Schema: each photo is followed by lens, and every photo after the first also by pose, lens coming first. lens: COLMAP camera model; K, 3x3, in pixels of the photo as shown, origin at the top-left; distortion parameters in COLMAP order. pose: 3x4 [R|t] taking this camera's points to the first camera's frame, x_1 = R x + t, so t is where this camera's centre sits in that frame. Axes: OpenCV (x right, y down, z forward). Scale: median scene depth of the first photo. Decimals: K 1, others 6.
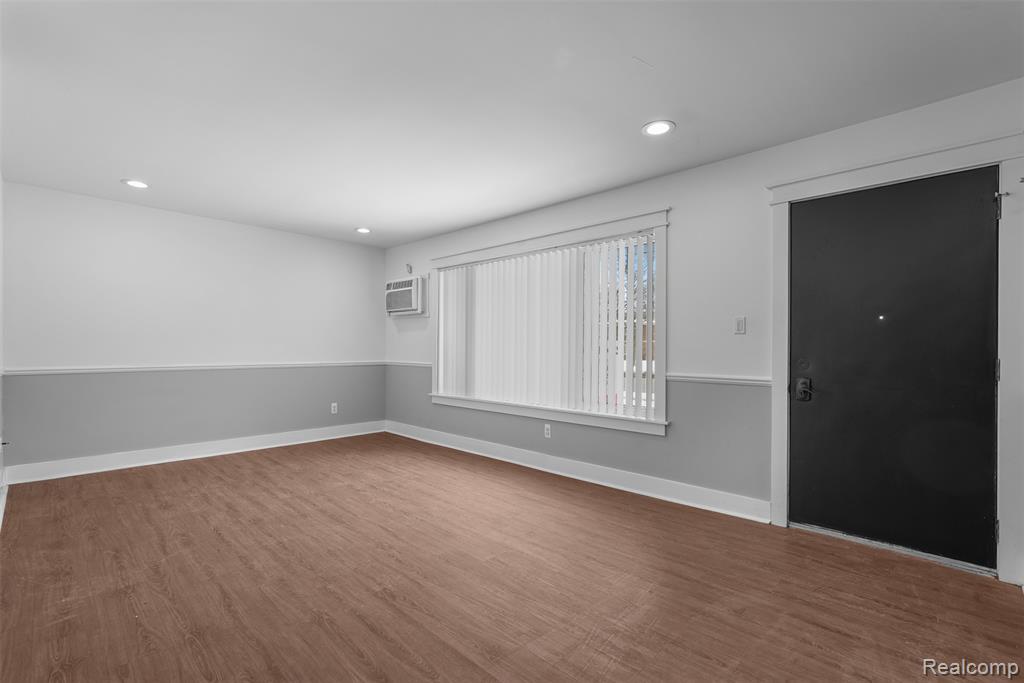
lens RADIAL K [[454.4, 0, 511.3], [0, 454.4, 348.9], [0, 0, 1]] dist [-0.011850, 0.004514]
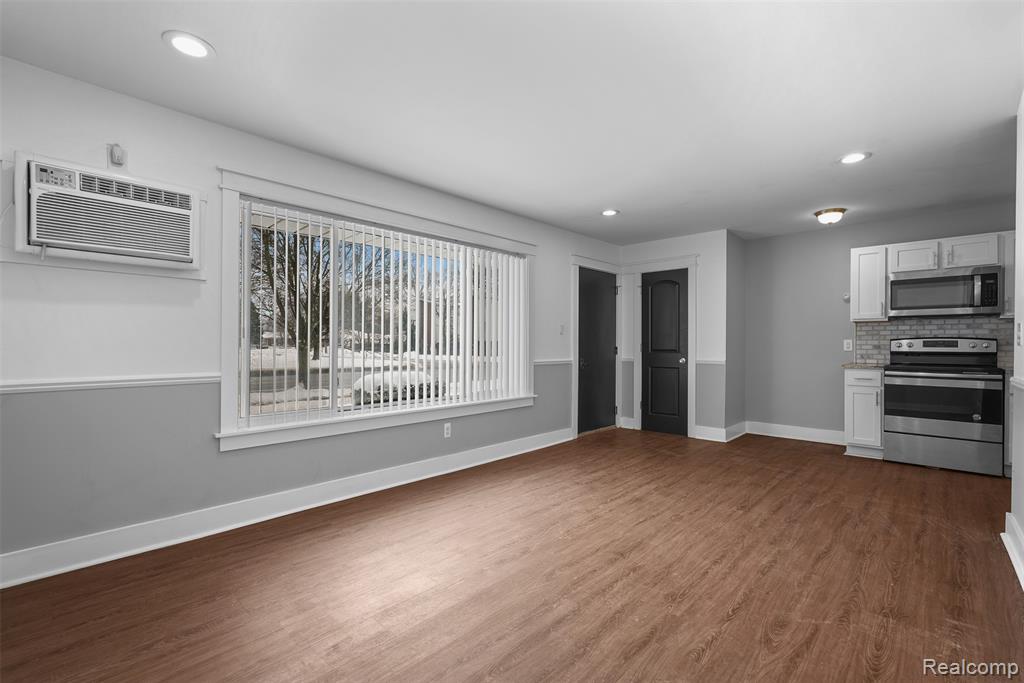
lens RADIAL K [[454.4, 0, 506.6], [0, 454.4, 345.5], [0, 0, 1]] dist [-0.011850, 0.004514]
pose [[0.001086, -0.008643, 0.999962, -1.219384], [0.000155, 0.999963, 0.008643, -0.007442], [-0.999999, 0.000146, 0.001087, 1.227336]]
